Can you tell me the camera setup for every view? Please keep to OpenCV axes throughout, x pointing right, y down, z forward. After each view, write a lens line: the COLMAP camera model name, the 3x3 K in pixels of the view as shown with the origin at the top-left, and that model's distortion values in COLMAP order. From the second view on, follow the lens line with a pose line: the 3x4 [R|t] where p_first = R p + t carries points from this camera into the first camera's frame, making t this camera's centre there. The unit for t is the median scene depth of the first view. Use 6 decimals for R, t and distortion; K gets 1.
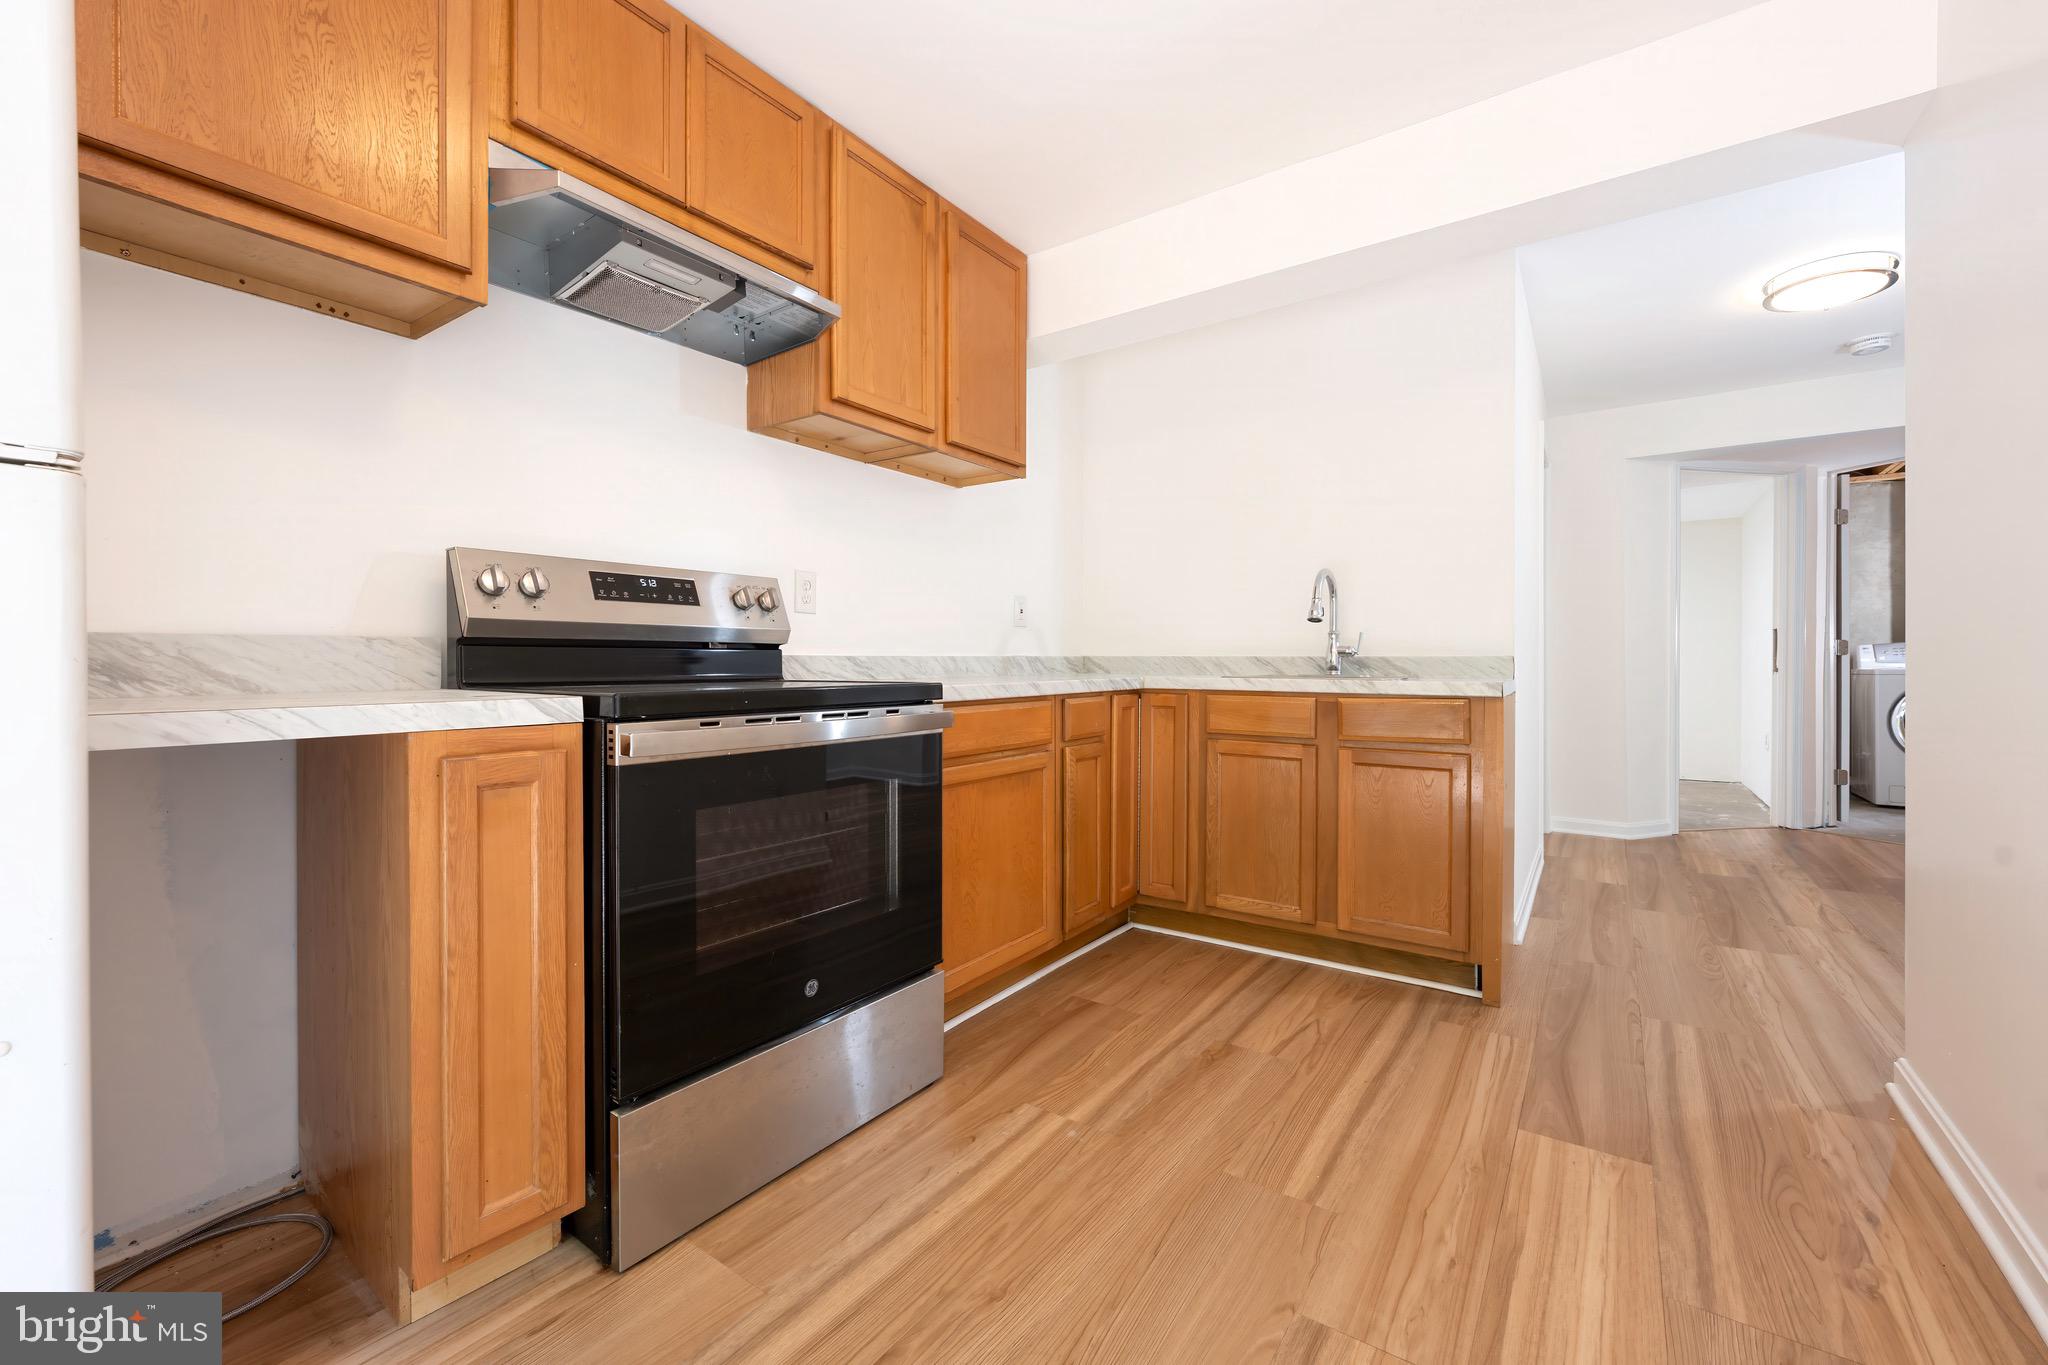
lens RADIAL K [[846.0, 0, 1042.7], [0, 846.0, 670.9], [0, 0, 1]] dist [-0.000369, -0.001191]
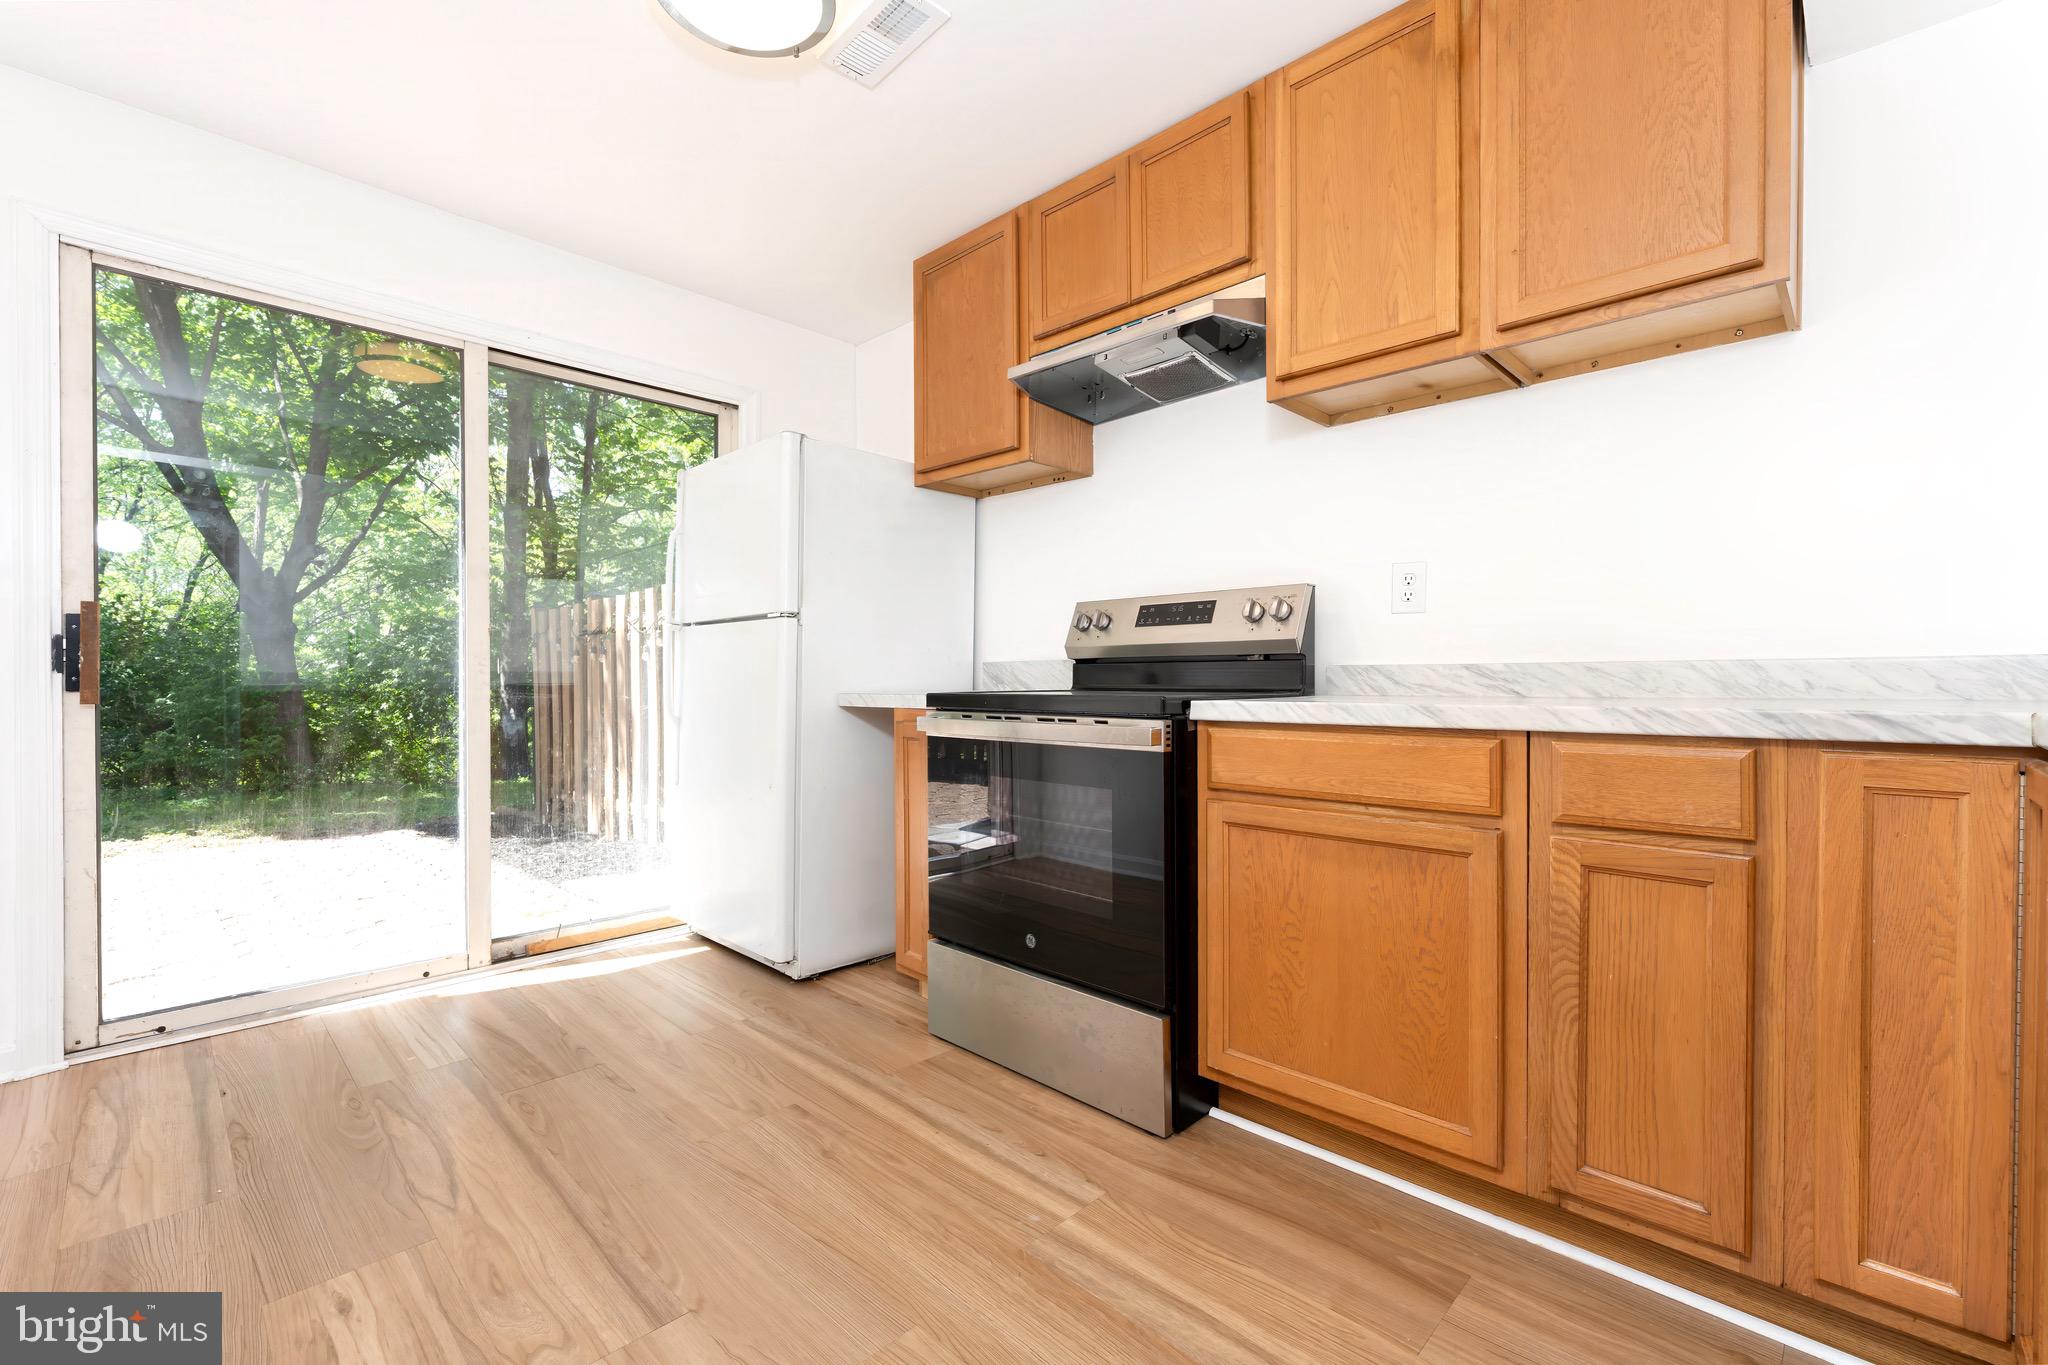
lens RADIAL K [[890.7, 0, 1042.7], [0, 890.7, 685.4], [0, 0, 1]] dist [-0.001807, 0.000361]
pose [[-0.182091, 0.009666, -0.983234, 0.856204], [-0.005299, 0.999928, 0.010811, -0.007336], [0.983267, 0.007179, -0.182027, 1.085319]]
